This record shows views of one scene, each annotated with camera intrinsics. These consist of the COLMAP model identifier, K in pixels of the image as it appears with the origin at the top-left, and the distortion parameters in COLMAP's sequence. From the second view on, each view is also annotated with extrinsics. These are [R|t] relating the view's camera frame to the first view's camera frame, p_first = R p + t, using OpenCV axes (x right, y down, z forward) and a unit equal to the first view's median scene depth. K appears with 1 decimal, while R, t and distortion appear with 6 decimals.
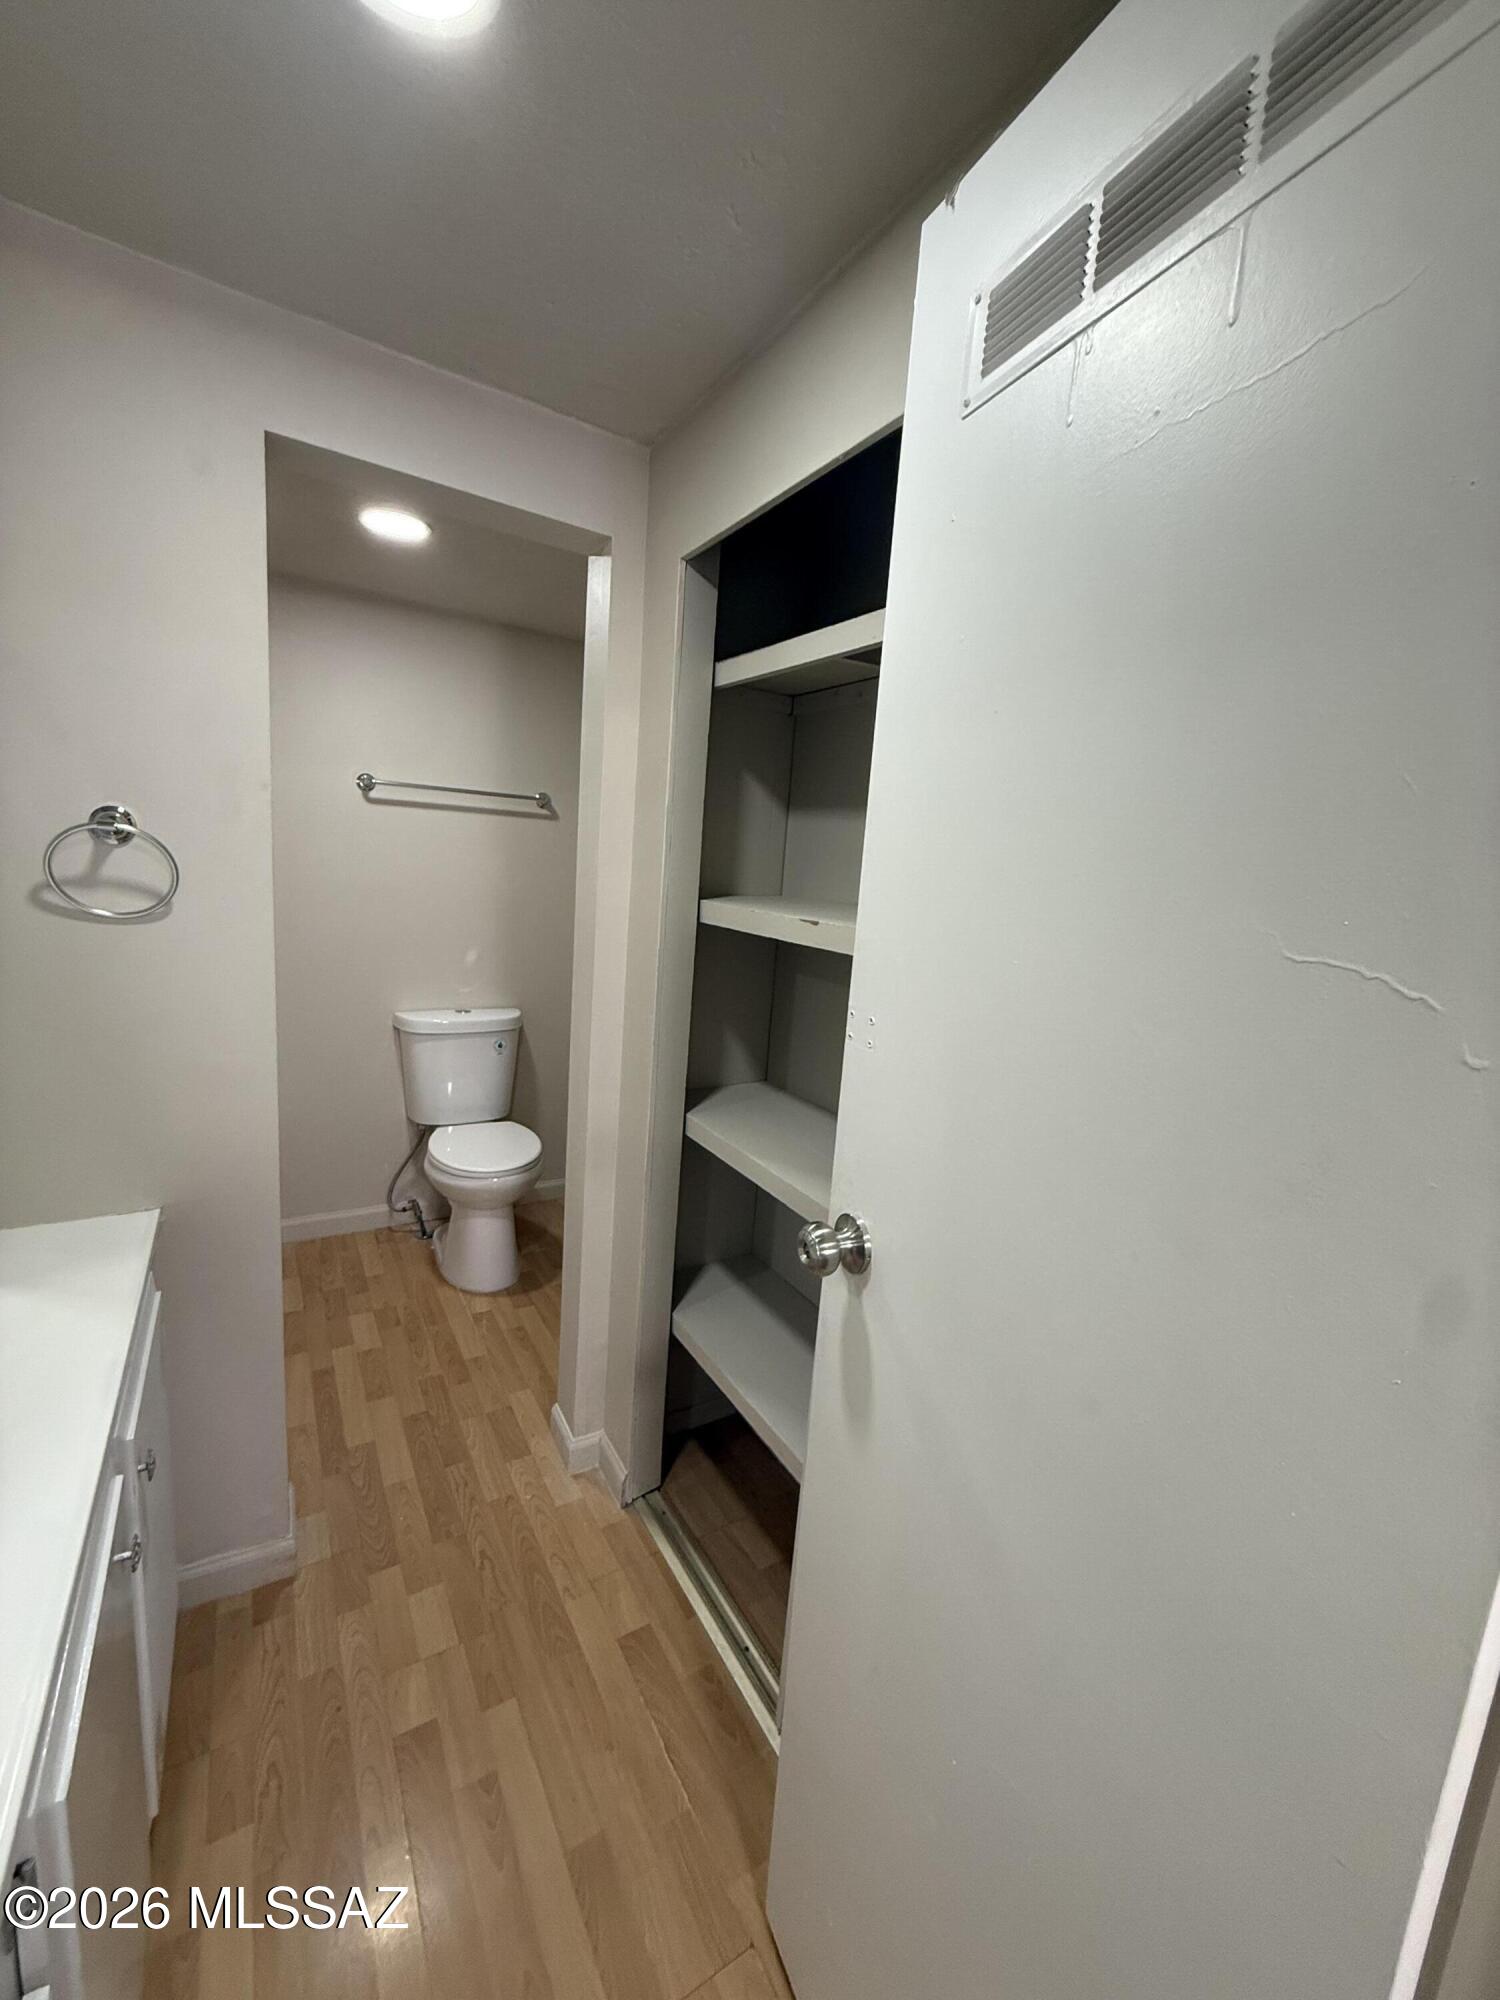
lens RADIAL K [[795.6, 0, 750.3], [0, 795.6, 996.0], [0, 0, 1]] dist [0.000330, 0.000597]
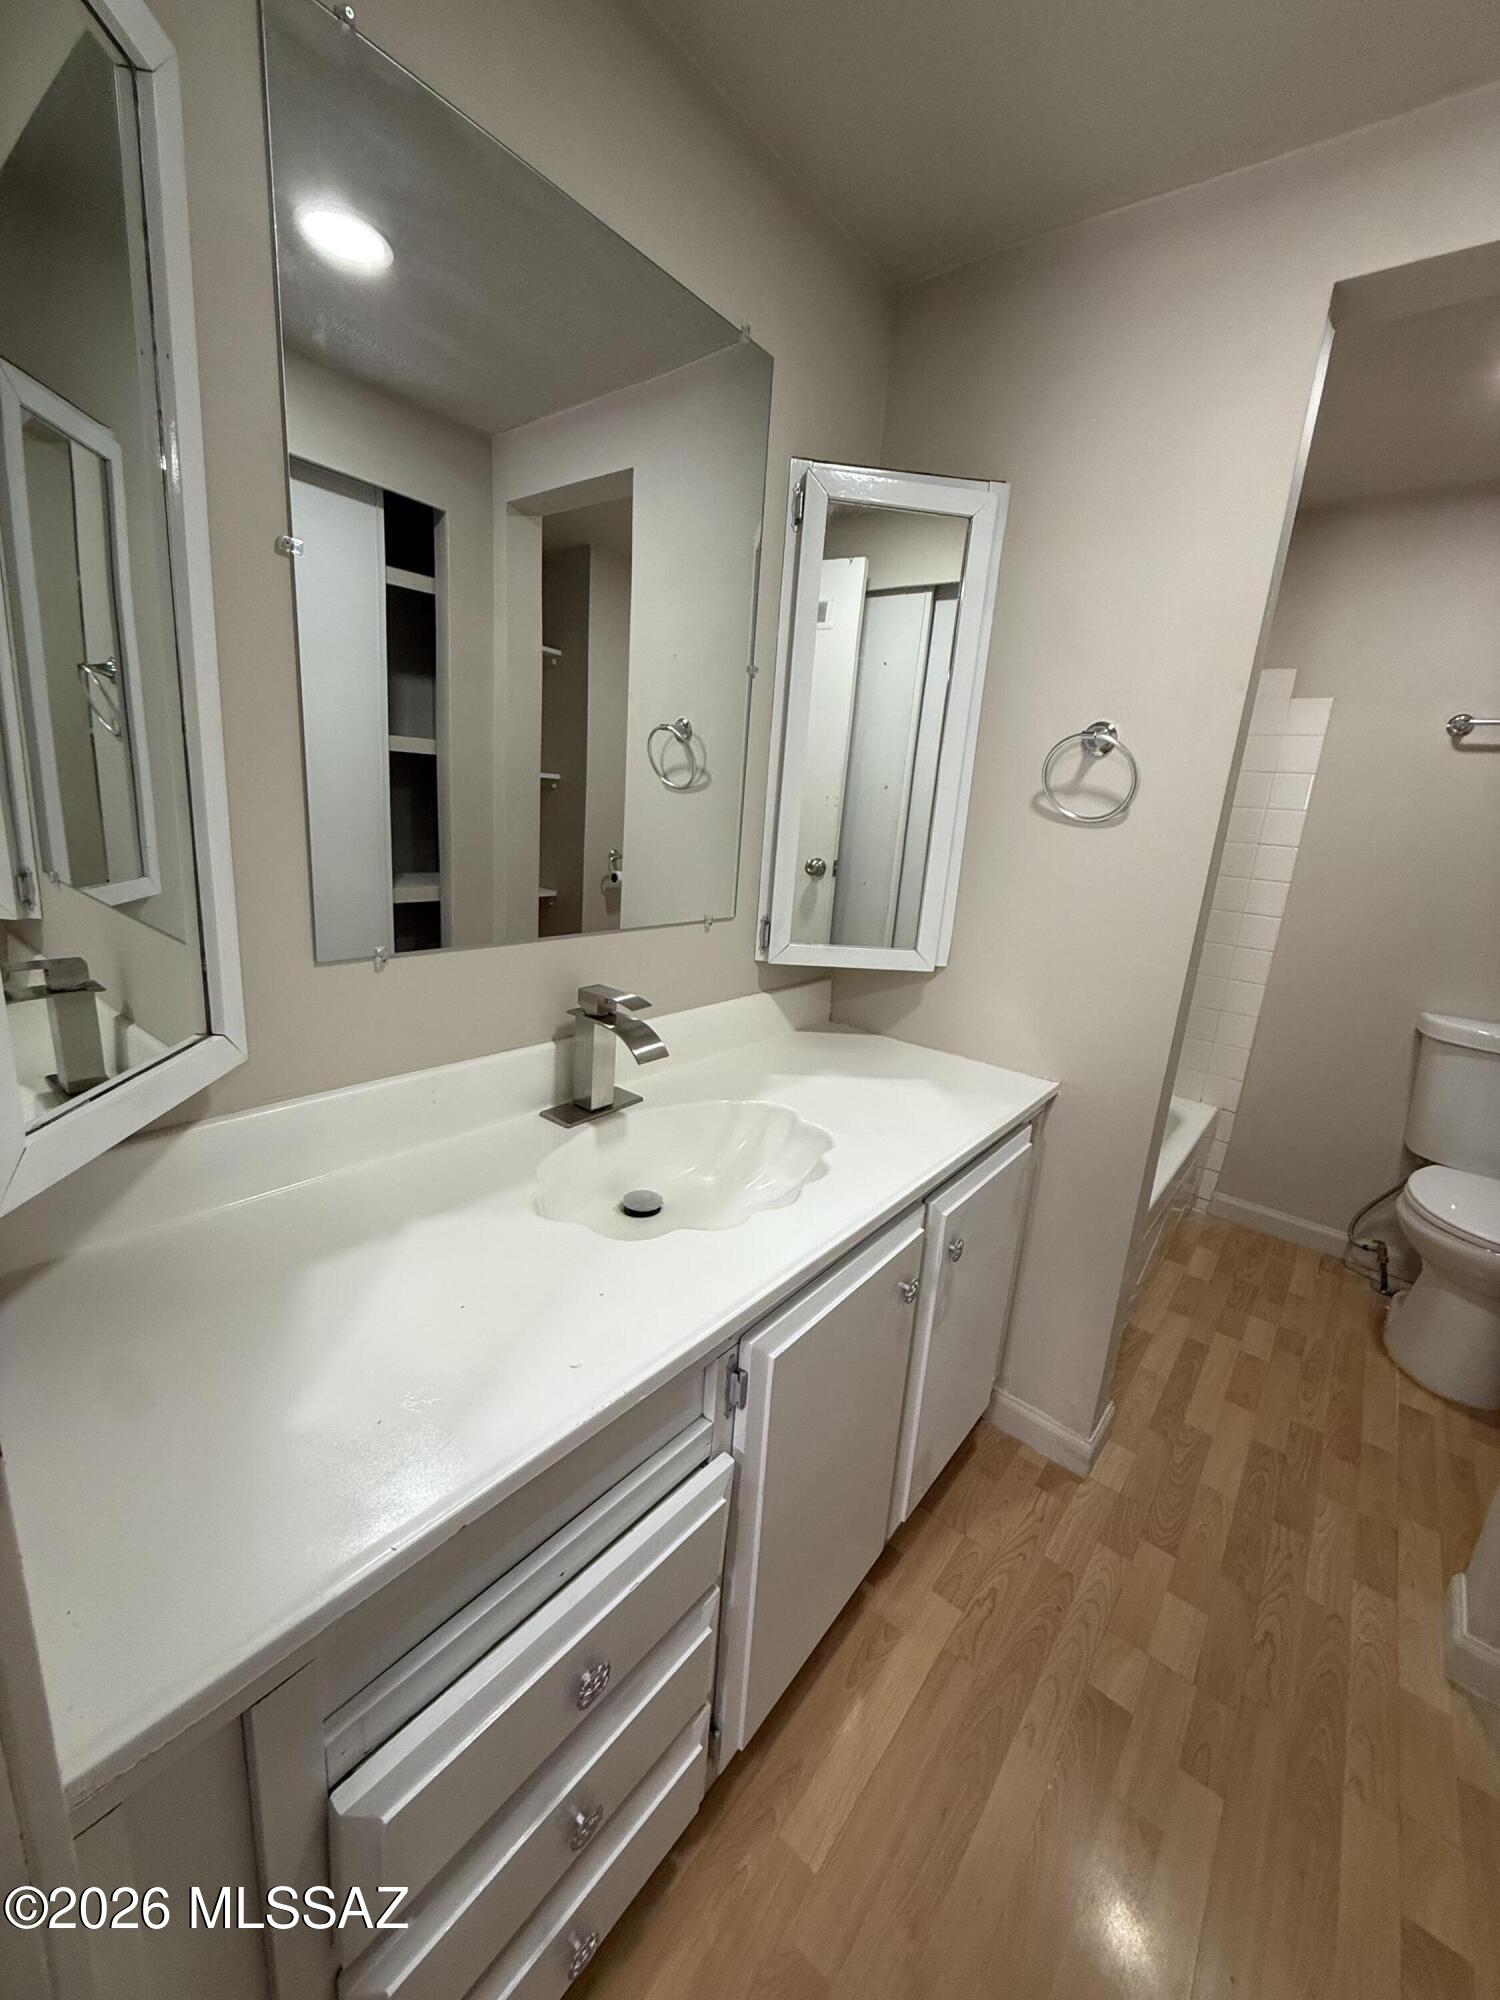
lens RADIAL K [[795.6, 0, 750.3], [0, 795.6, 996.0], [0, 0, 1]] dist [0.000330, 0.000597]
pose [[0.341557, 0.179553, -0.922551, 0.077916], [-0.200290, 0.972940, 0.115206, 0.059534], [0.918272, 0.145428, 0.368276, 0.090990]]
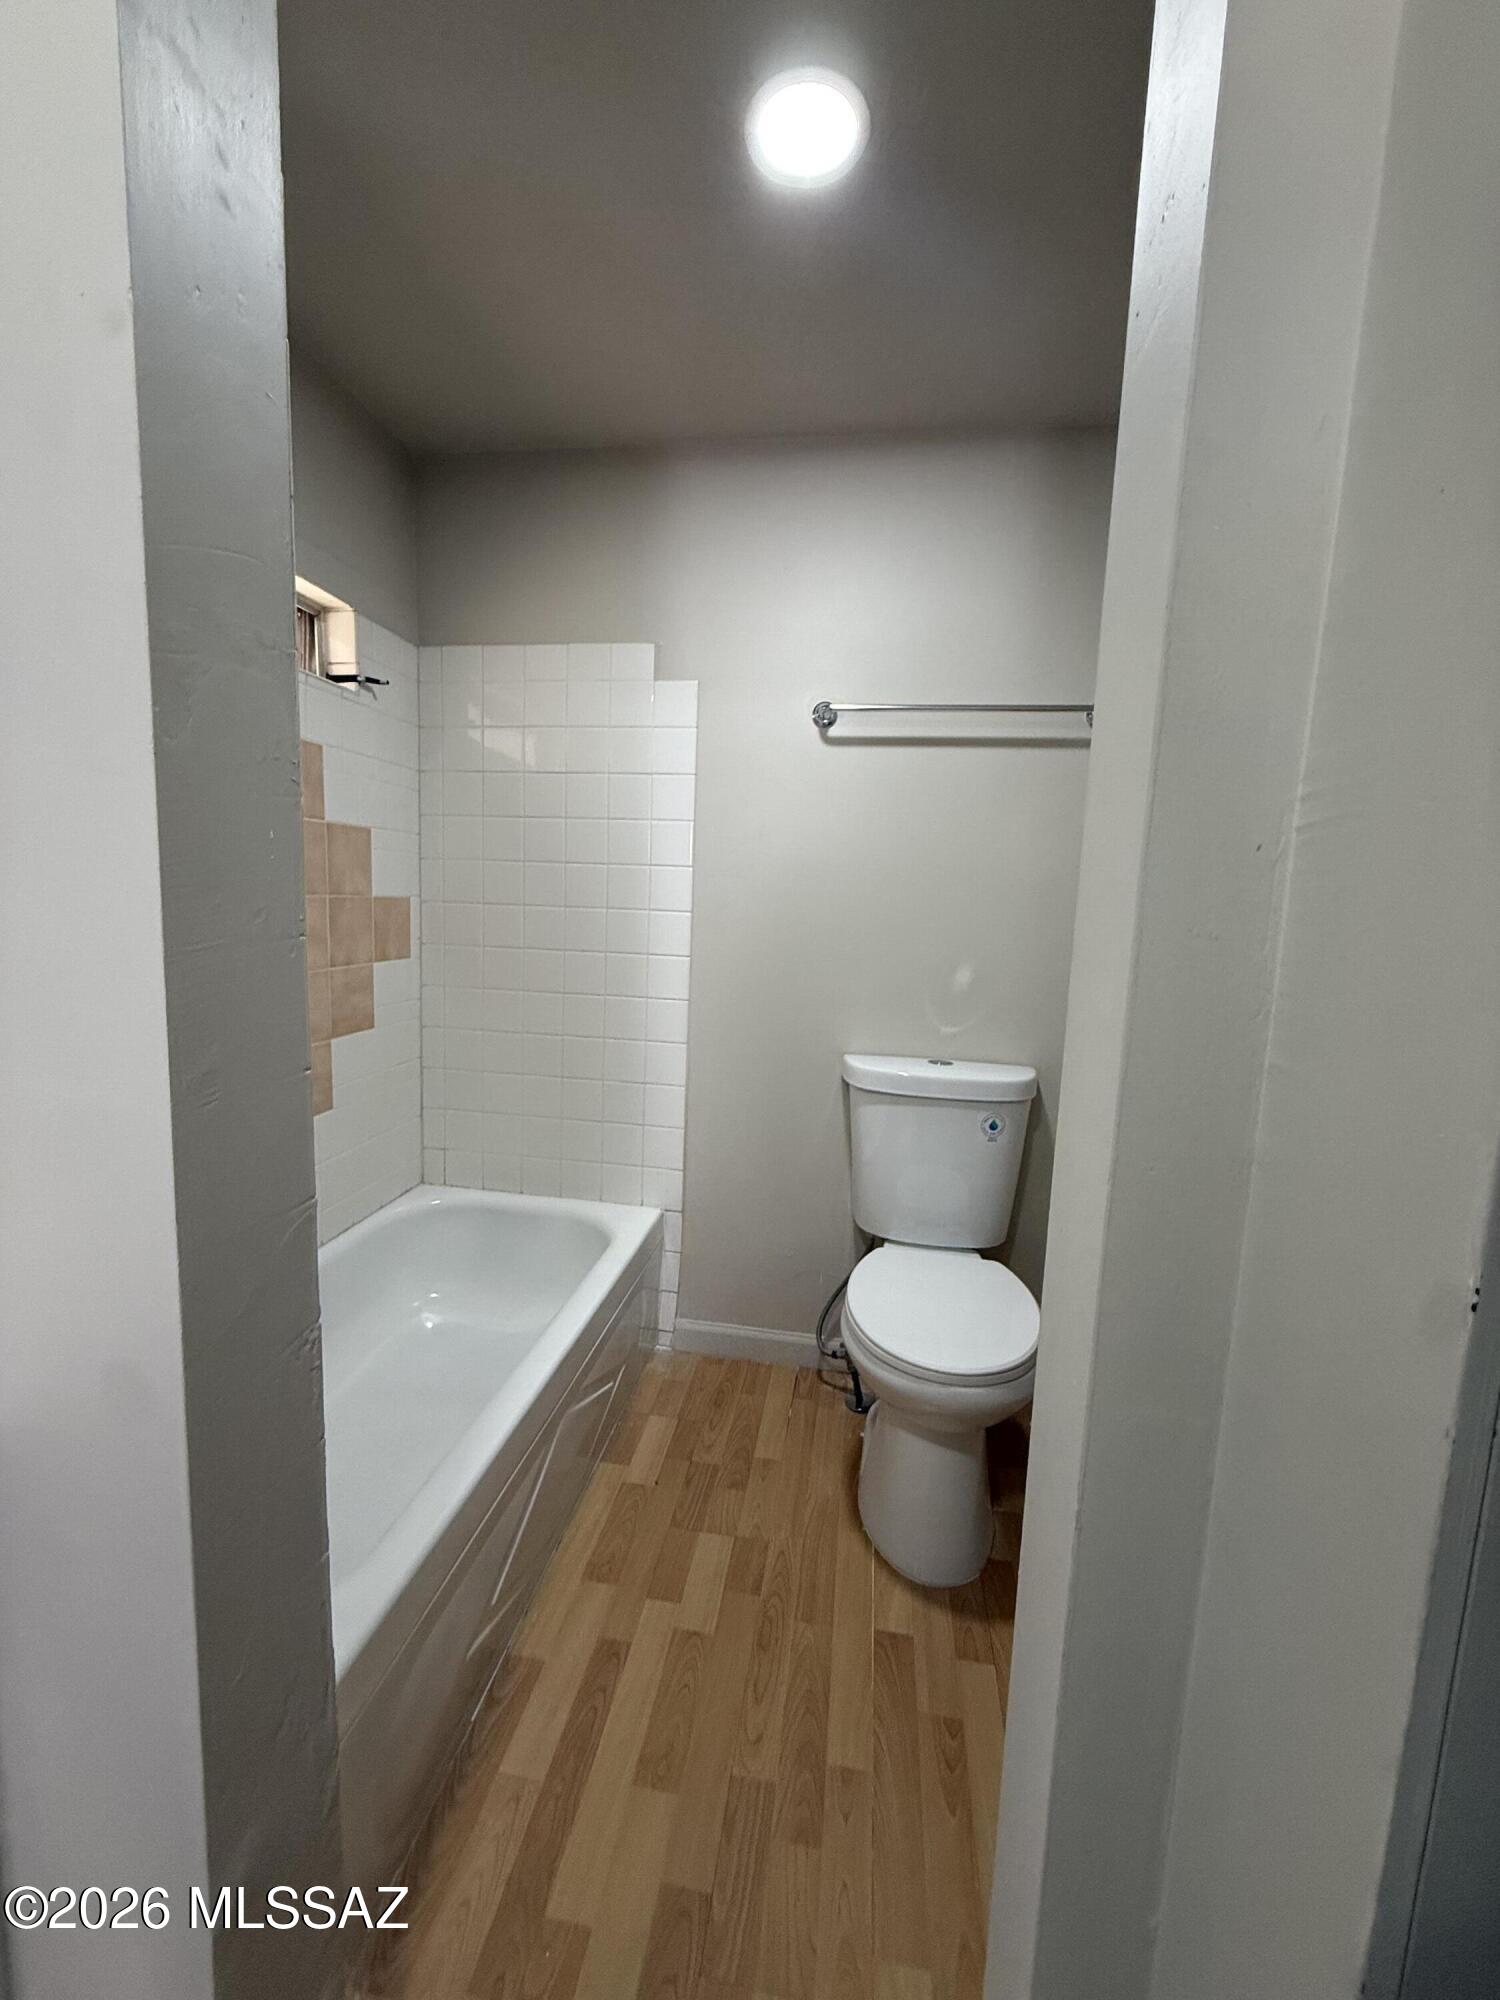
lens RADIAL K [[795.6, 0, 750.3], [0, 795.6, 996.0], [0, 0, 1]] dist [0.000330, 0.000597]
pose [[0.761876, 0.038741, -0.646564, -0.092782], [-0.088125, 0.995128, -0.044215, 0.010128], [0.641700, 0.090664, 0.761578, 0.536654]]
